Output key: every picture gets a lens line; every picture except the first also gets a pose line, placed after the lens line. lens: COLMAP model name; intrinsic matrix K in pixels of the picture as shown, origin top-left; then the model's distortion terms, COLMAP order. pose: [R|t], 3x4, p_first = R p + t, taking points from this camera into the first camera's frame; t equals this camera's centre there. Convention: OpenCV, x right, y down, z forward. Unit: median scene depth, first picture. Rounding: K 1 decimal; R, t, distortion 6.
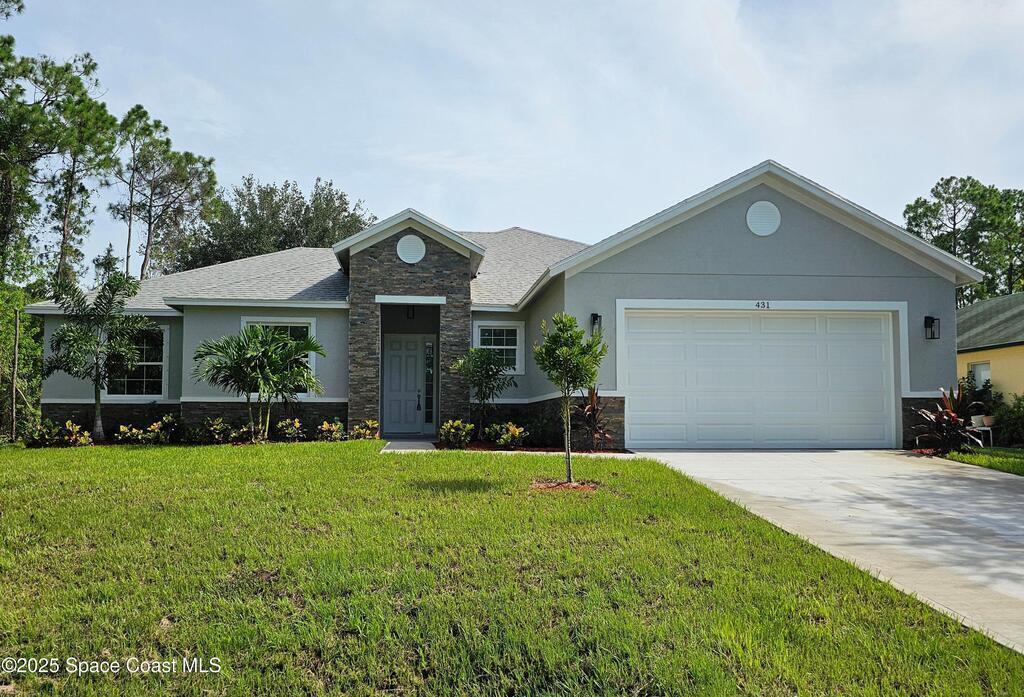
lens RADIAL K [[813.6, 0, 510.3], [0, 813.6, 373.5], [0, 0, 1]] dist [0.066472, -0.002534]
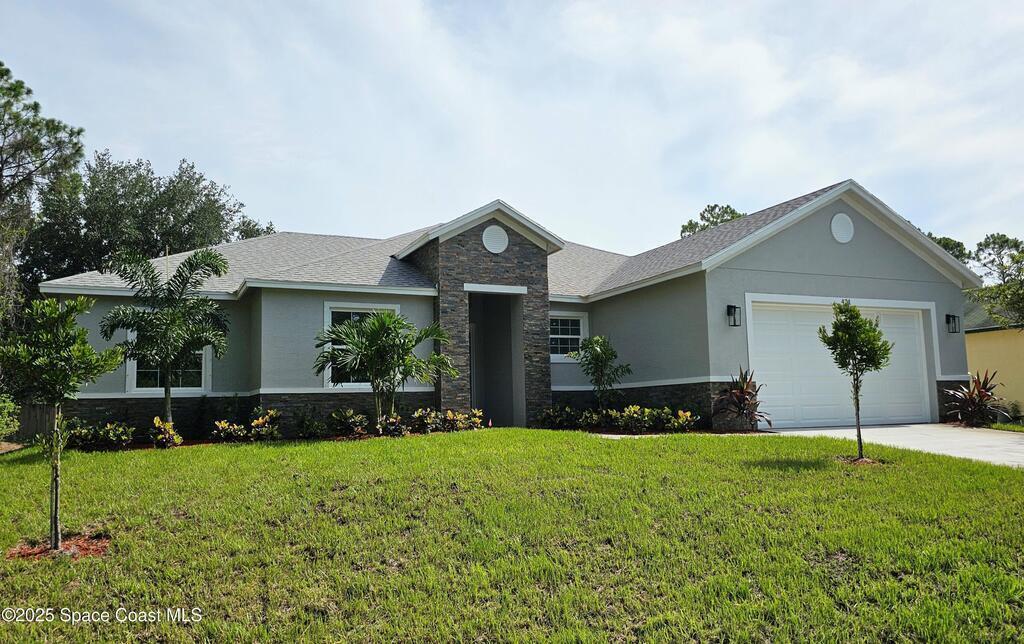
lens RADIAL K [[767.2, 0, 512.0], [0, 767.2, 322.0], [0, 0, 1]] dist [0.055256, -0.002781]
pose [[0.944388, 0.014803, 0.328500, -0.415917], [0.004284, 0.998348, -0.057304, 0.005409], [-0.328805, 0.055524, 0.942764, 0.097283]]
